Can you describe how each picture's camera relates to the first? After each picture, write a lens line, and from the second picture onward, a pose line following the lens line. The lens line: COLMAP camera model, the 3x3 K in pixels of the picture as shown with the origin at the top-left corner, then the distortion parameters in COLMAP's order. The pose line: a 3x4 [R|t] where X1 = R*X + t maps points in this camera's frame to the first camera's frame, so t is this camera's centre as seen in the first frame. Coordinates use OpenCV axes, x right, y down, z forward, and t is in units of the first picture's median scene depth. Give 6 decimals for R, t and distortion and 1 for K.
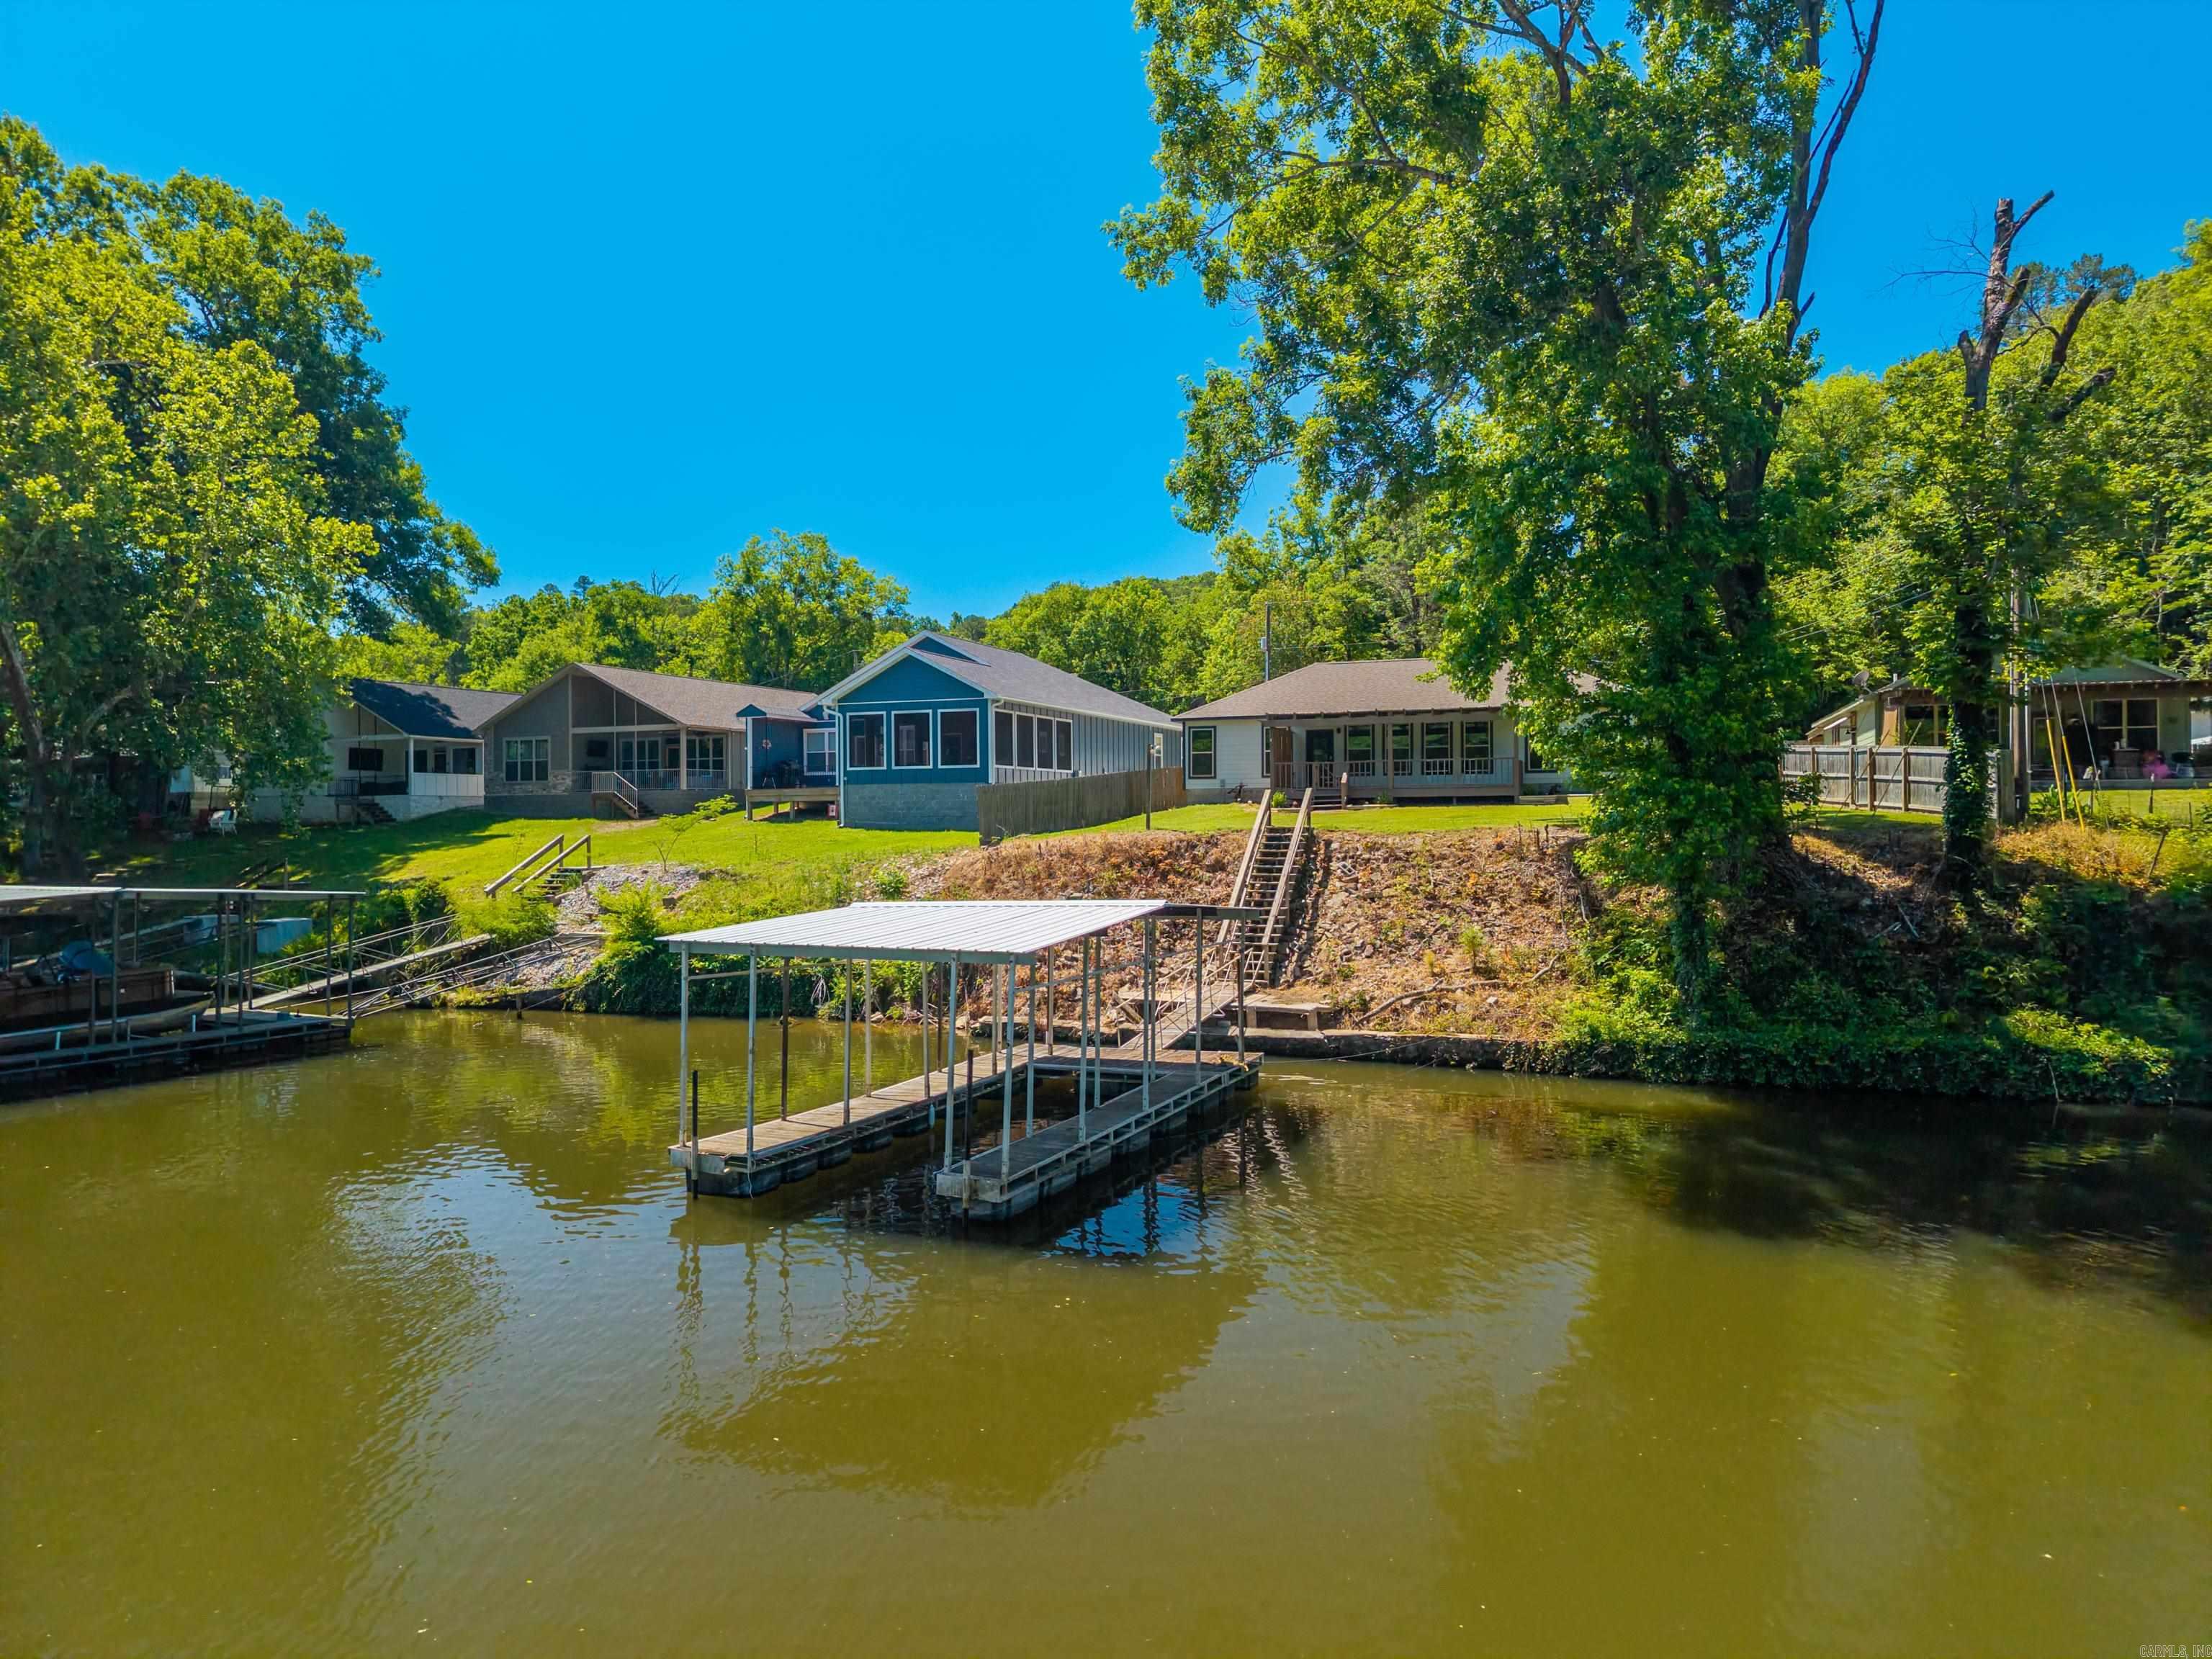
lens RADIAL K [[1532.6, 0, 1090.2], [0, 1532.6, 827.1], [0, 0, 1]] dist [0.037838, -0.039052]
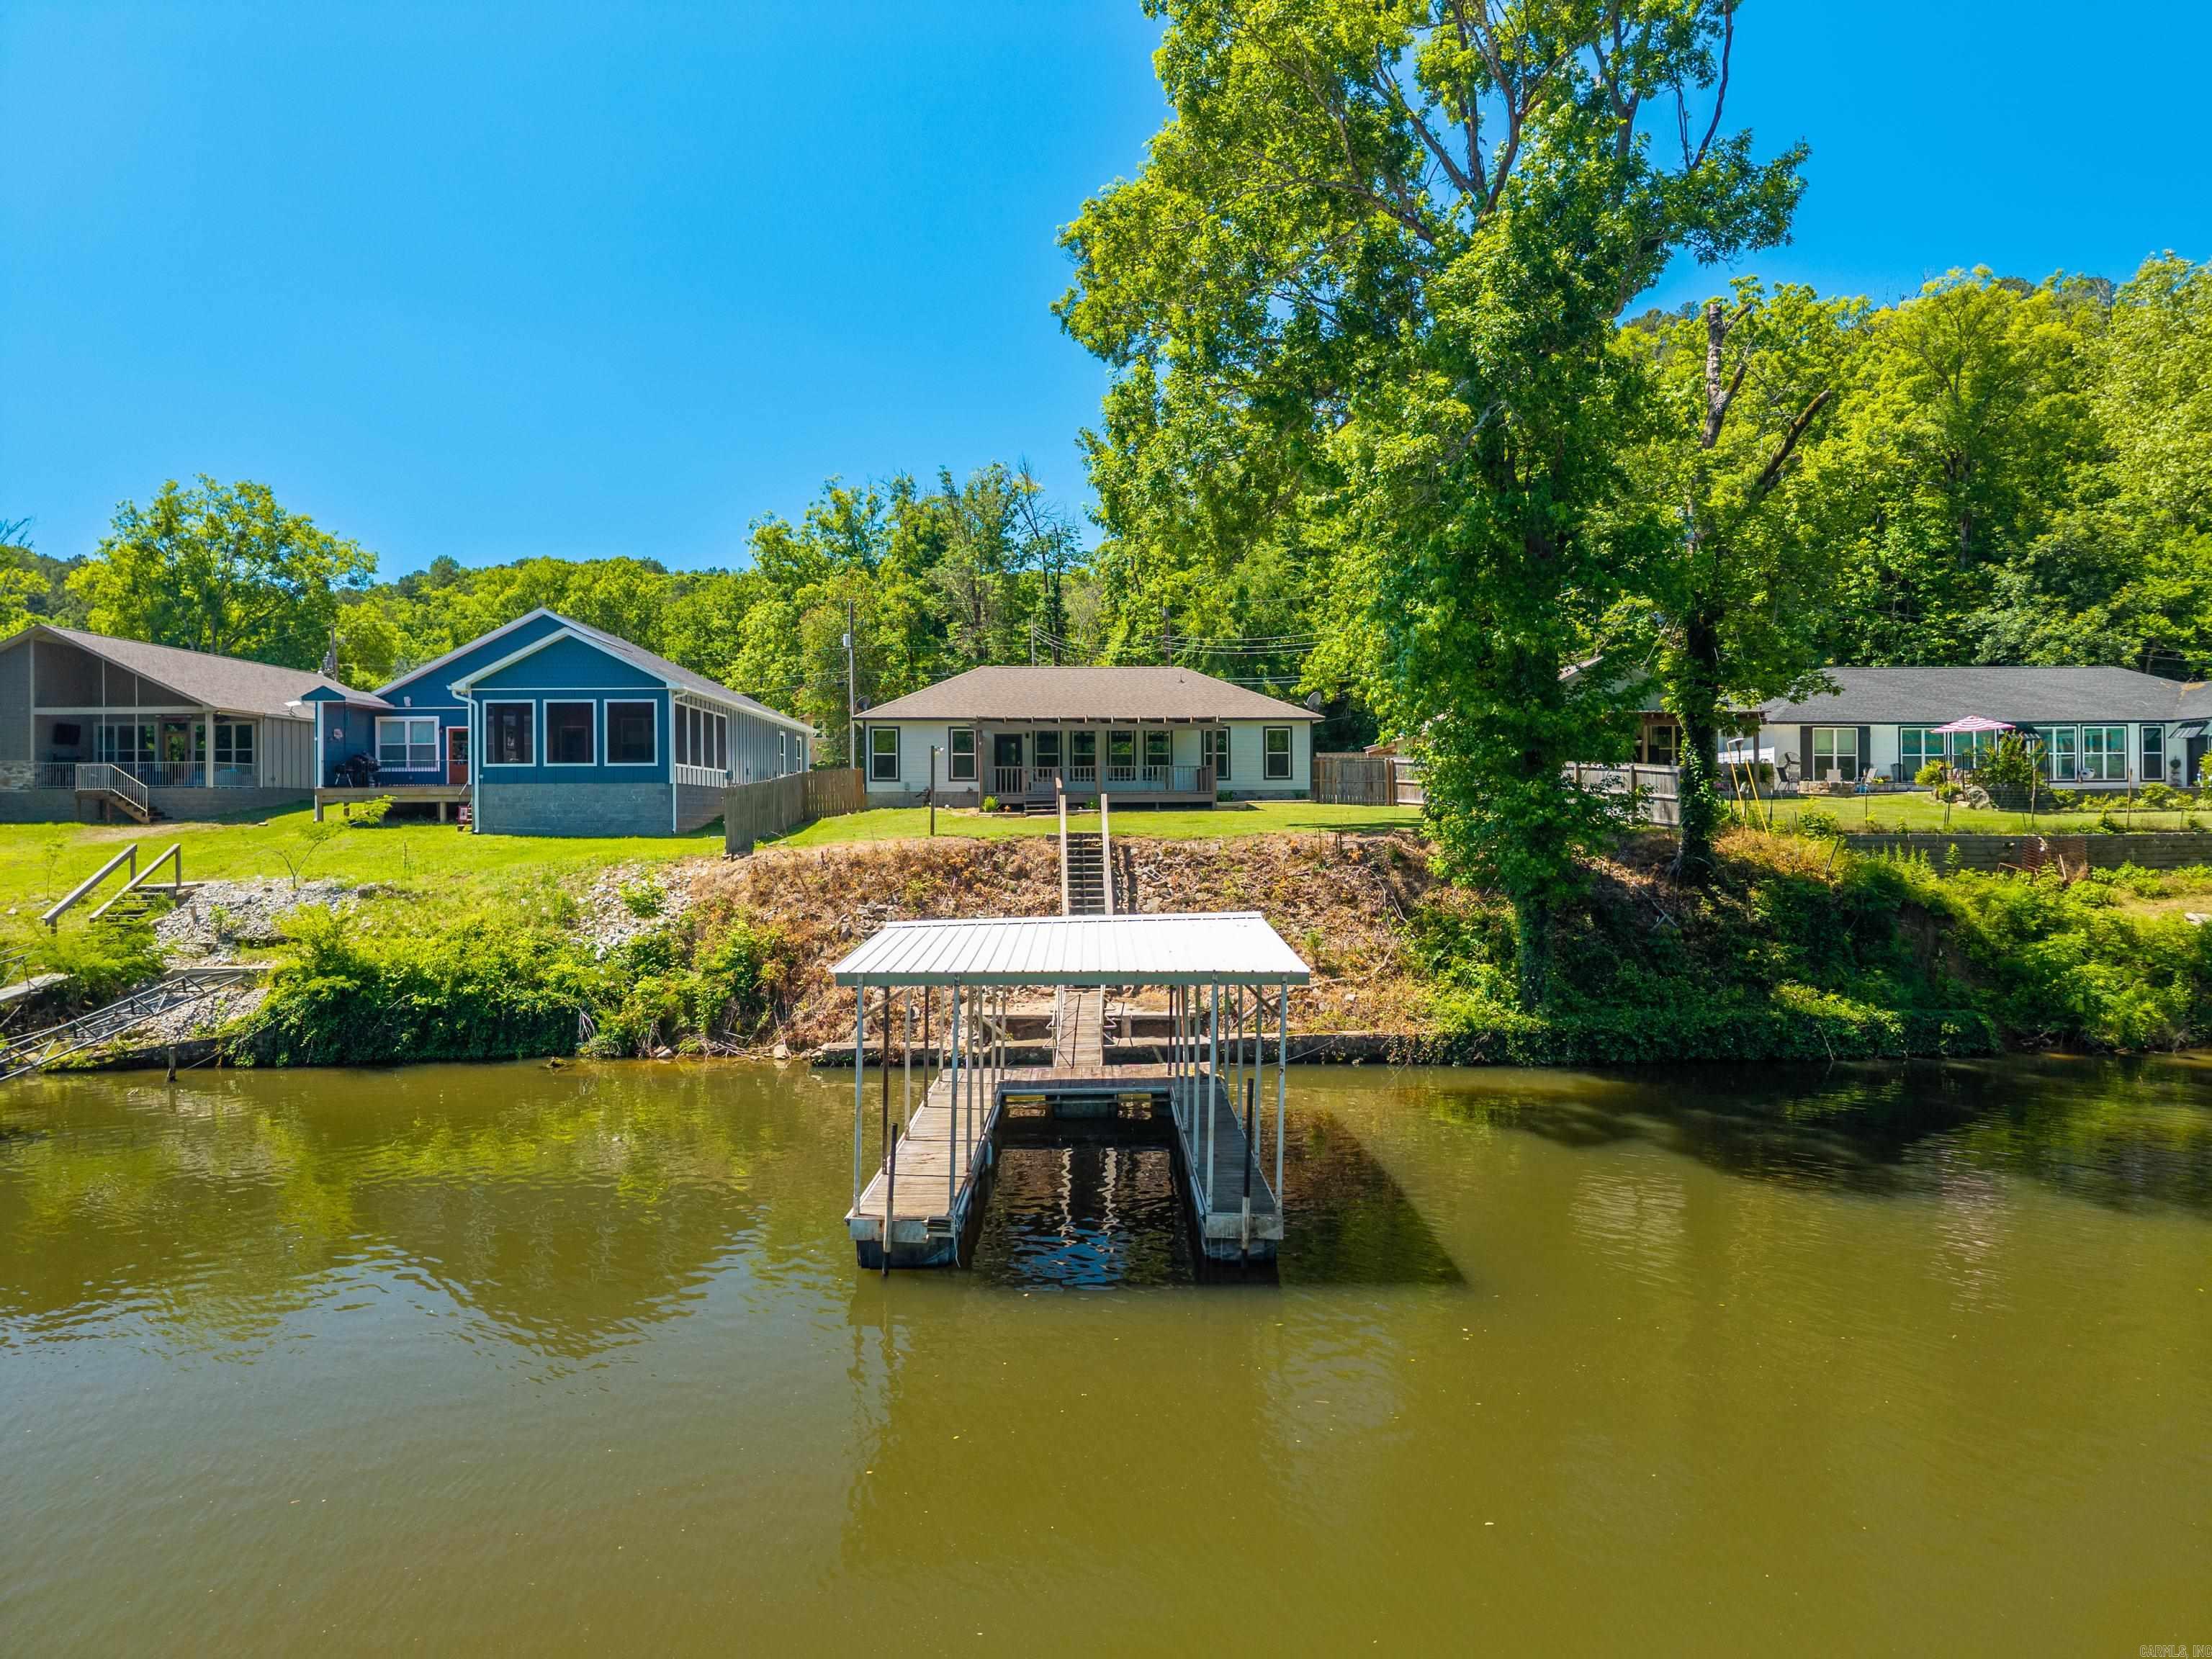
lens RADIAL K [[1532.6, 0, 1120.4], [0, 1532.6, 831.8], [0, 0, 1]] dist [0.037838, -0.039052]
pose [[0.911637, -0.002794, 0.410987, -0.240964], [0.001731, 0.999994, 0.002959, -0.003414], [-0.410993, -0.001986, 0.911636, 0.082842]]
